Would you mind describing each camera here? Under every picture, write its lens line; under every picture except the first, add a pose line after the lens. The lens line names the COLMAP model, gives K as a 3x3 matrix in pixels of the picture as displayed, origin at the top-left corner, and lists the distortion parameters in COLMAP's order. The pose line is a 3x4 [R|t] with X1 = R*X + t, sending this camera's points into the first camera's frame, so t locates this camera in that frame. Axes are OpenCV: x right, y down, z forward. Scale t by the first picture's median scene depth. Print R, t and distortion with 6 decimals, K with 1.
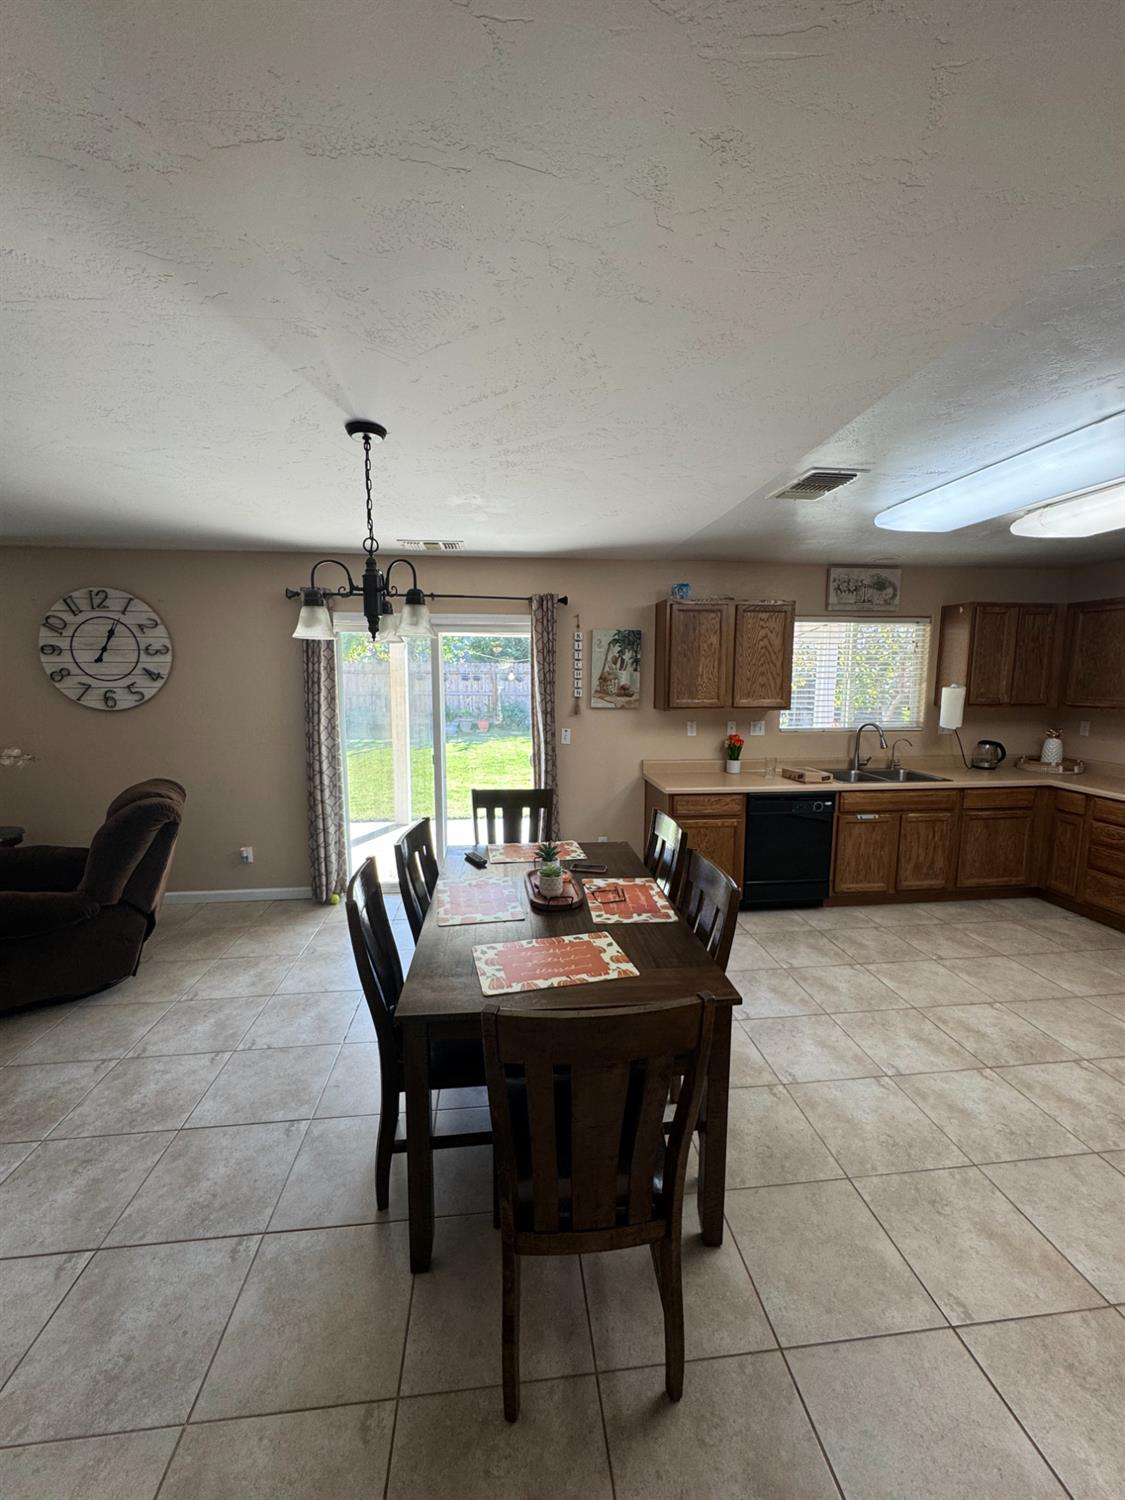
lens RADIAL K [[600.5, 0, 562.5], [0, 600.5, 750.0], [0, 0, 1]] dist [-0.006381, 0.000745]
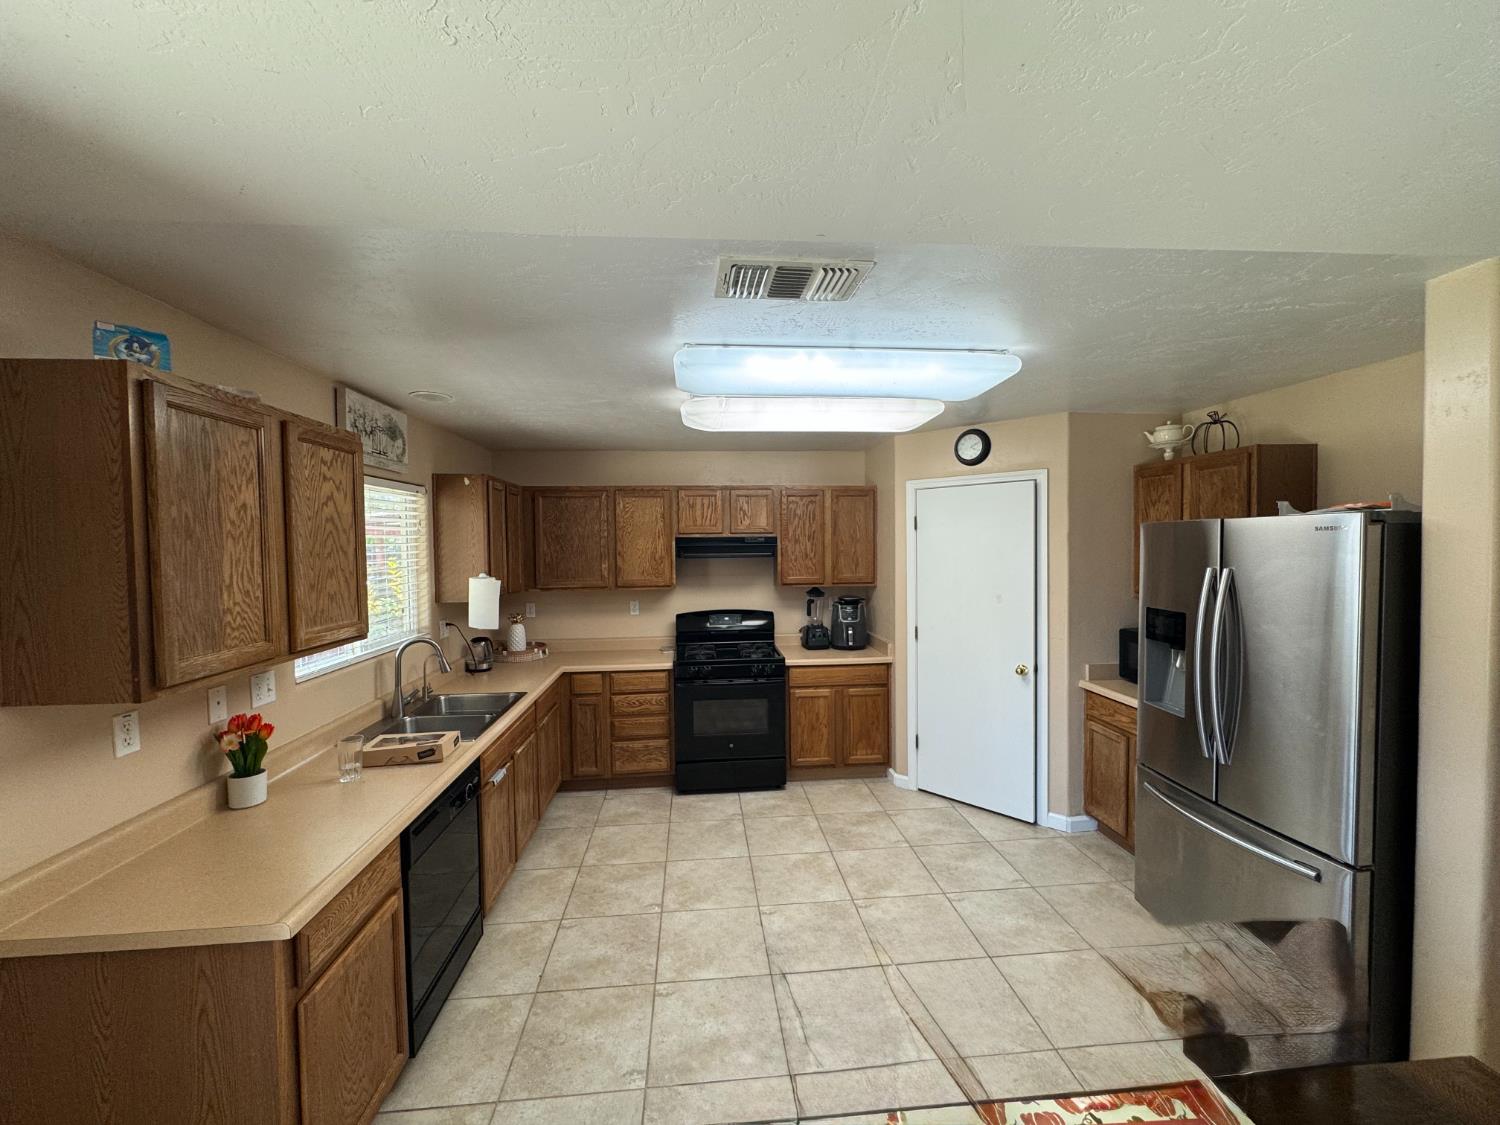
lens RADIAL K [[600.5, 0, 750.0], [0, 600.5, 562.5], [0, 0, 1]] dist [-0.006381, 0.000745]
pose [[0.018659, -0.033317, 0.999271, -0.148909], [0.140227, 0.989653, 0.030378, -0.108951], [-0.989944, 0.139557, 0.023138, 0.690861]]
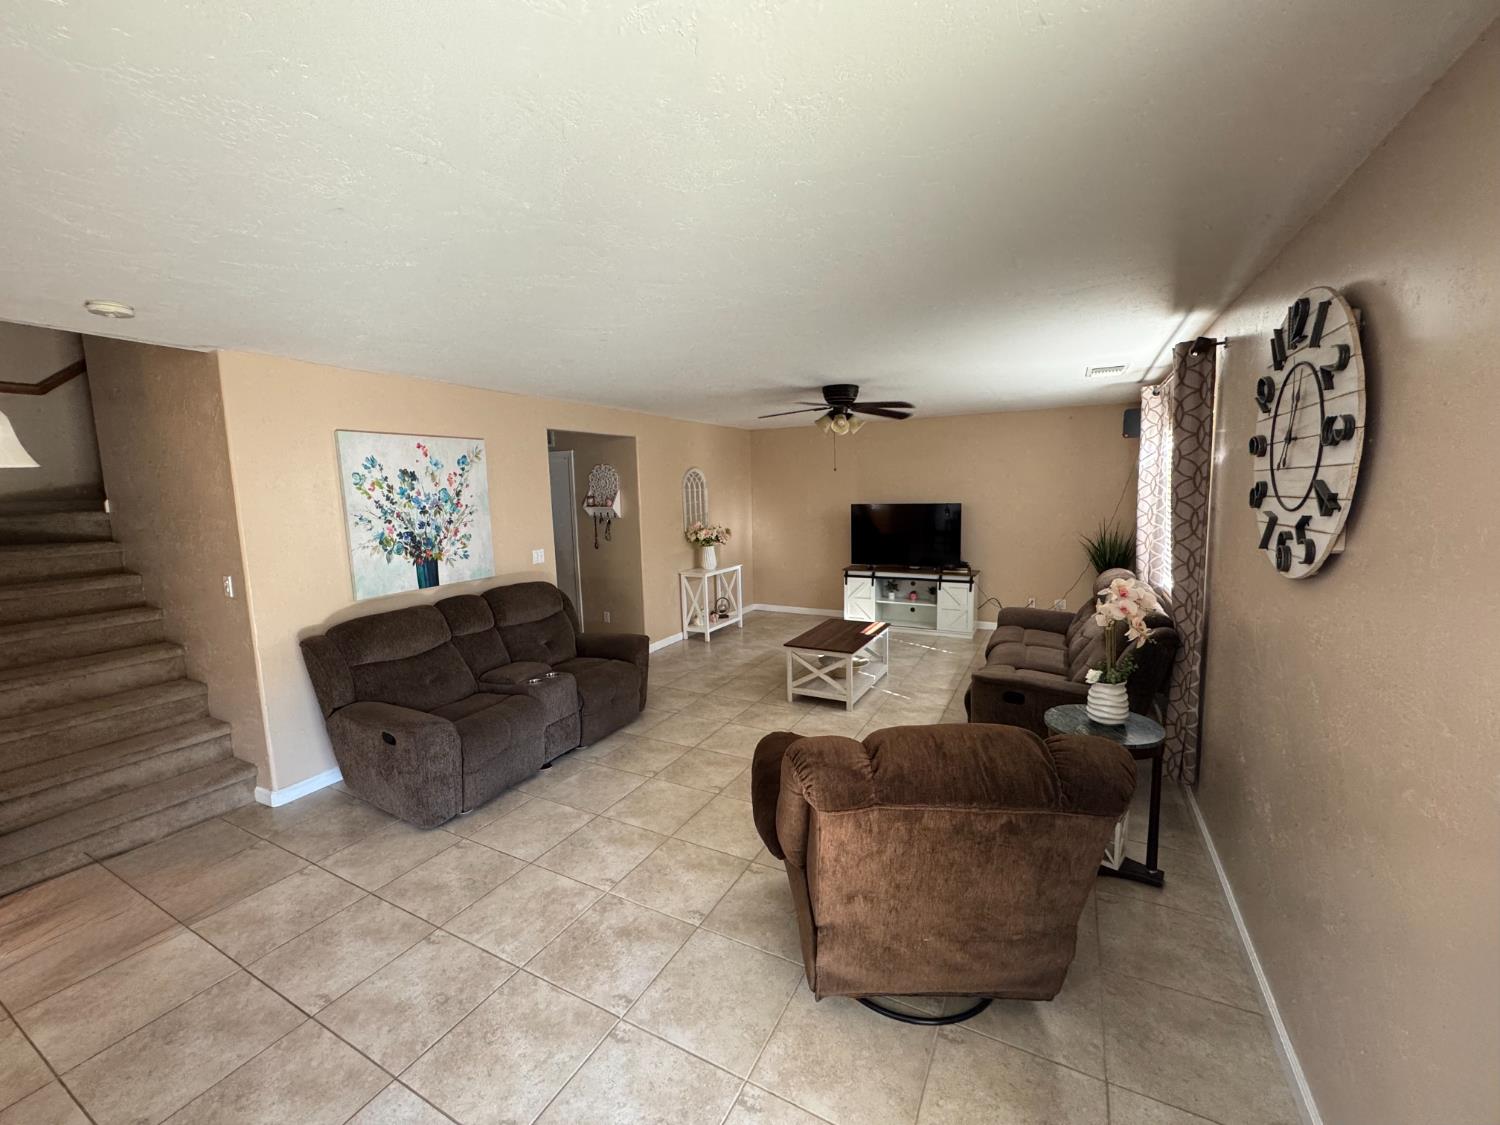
lens RADIAL K [[600.5, 0, 750.0], [0, 600.5, 562.5], [0, 0, 1]] dist [-0.006381, 0.000745]
pose [[-0.560494, 0.115951, -0.820001, -0.180650], [-0.082748, 0.977354, 0.194762, -0.127377], [0.824014, 0.177017, -0.538207, 0.918431]]
